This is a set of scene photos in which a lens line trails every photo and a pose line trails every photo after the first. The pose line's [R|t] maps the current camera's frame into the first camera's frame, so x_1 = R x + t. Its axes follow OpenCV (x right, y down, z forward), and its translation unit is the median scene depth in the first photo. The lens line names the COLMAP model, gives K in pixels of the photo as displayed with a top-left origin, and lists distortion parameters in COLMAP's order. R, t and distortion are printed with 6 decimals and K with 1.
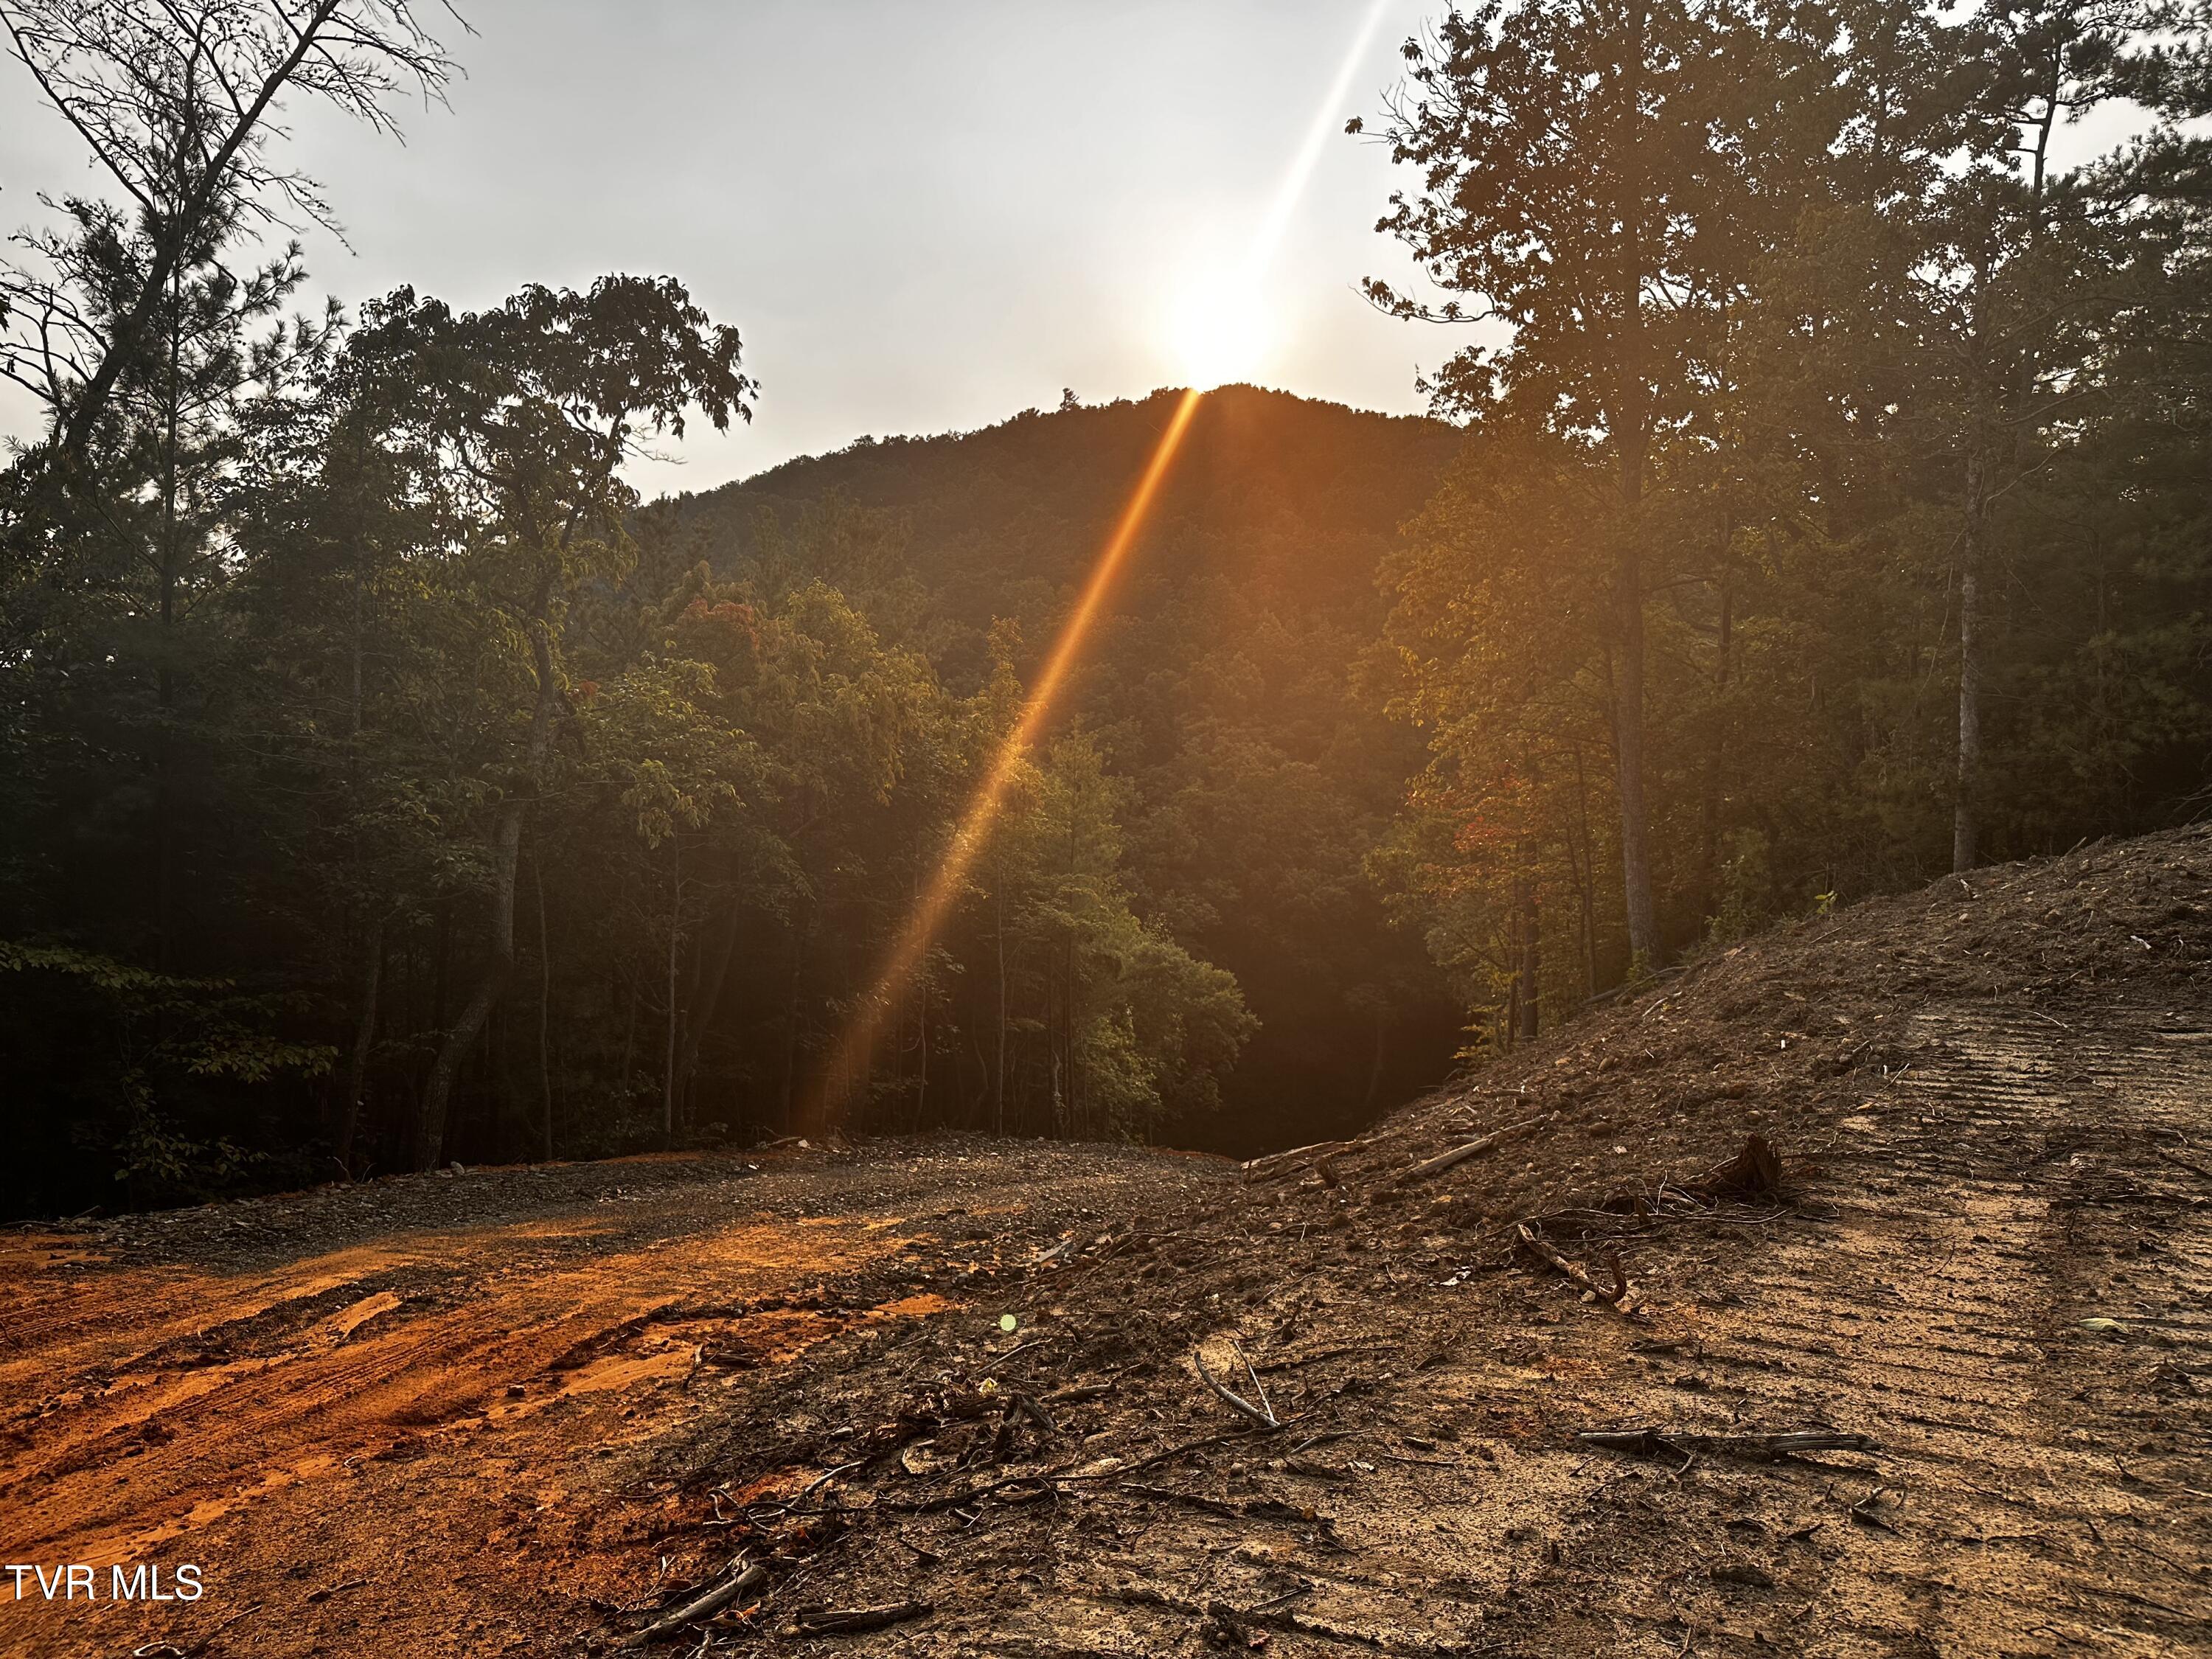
lens RADIAL K [[1542.1, 0, 1164.3], [0, 1542.1, 827.3], [0, 0, 1]] dist [0.084543, -0.063011]
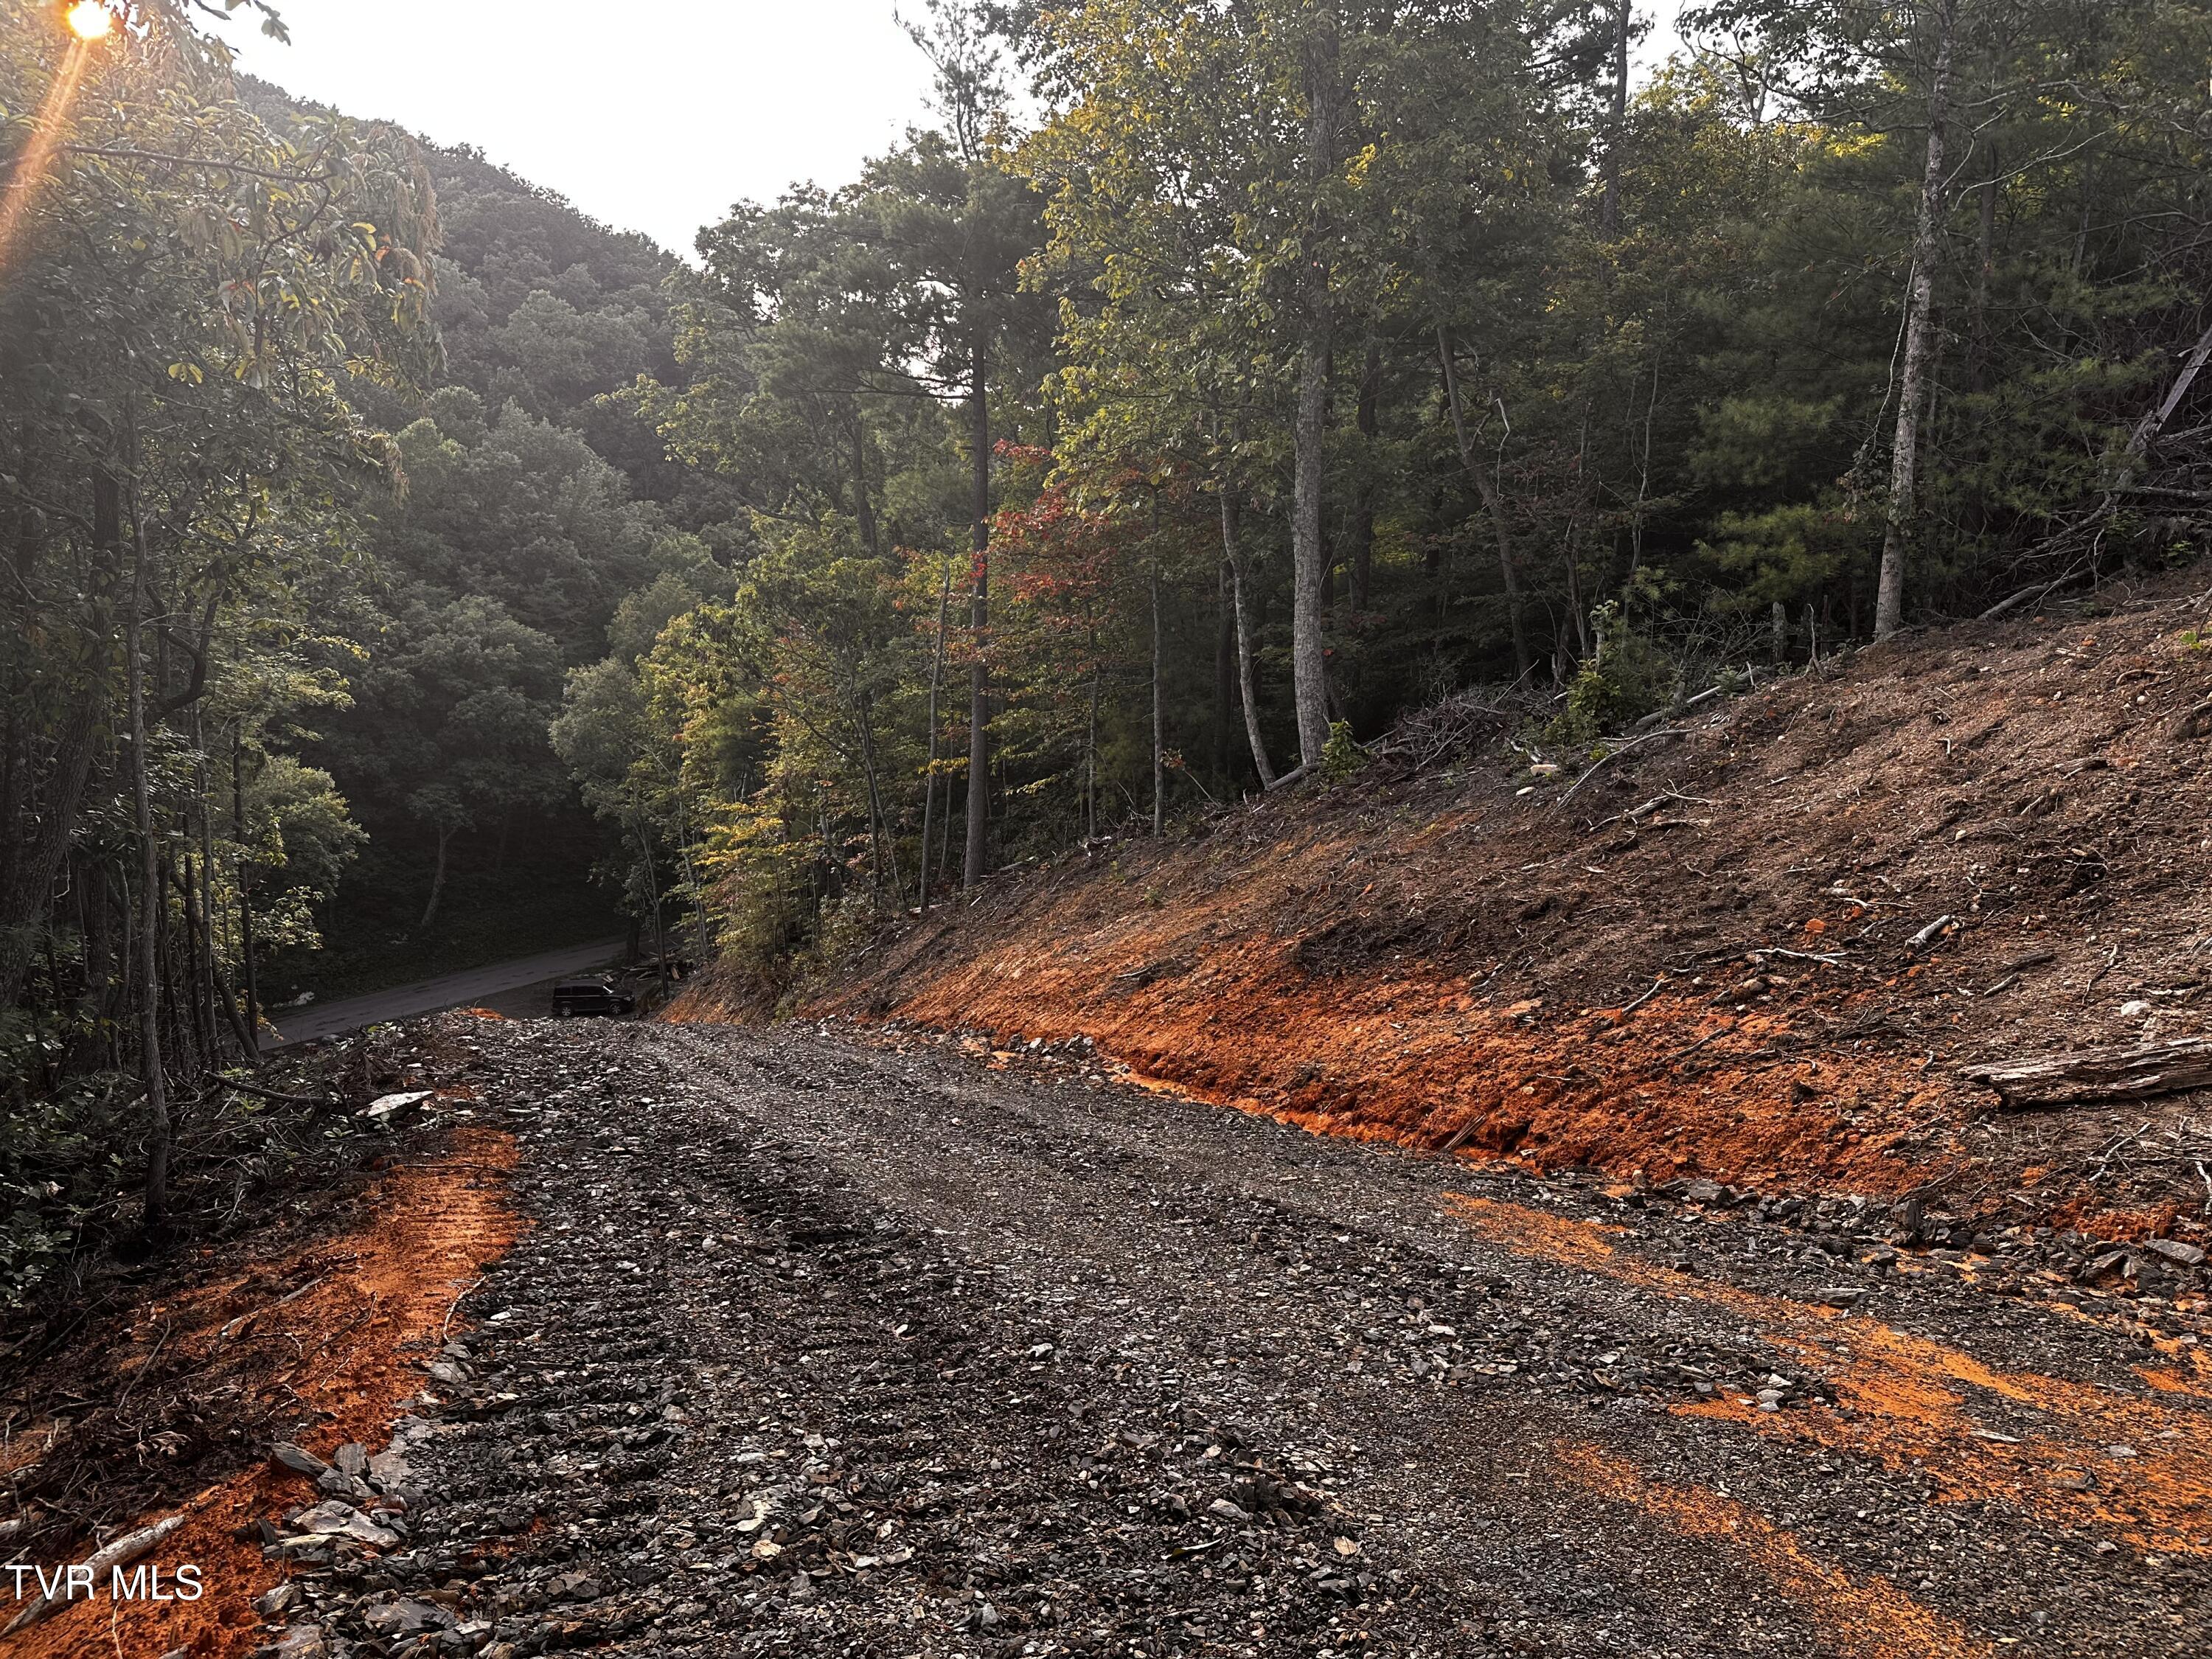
lens RADIAL K [[1520.2, 0, 1118.4], [0, 1520.2, 841.9], [0, 0, 1]] dist [0.158163, -0.286333]
pose [[0.807179, -0.039828, 0.588962, -0.096951], [-0.041772, 0.991366, 0.124289, 0.016038], [-0.588827, -0.124925, 0.798547, 0.143230]]
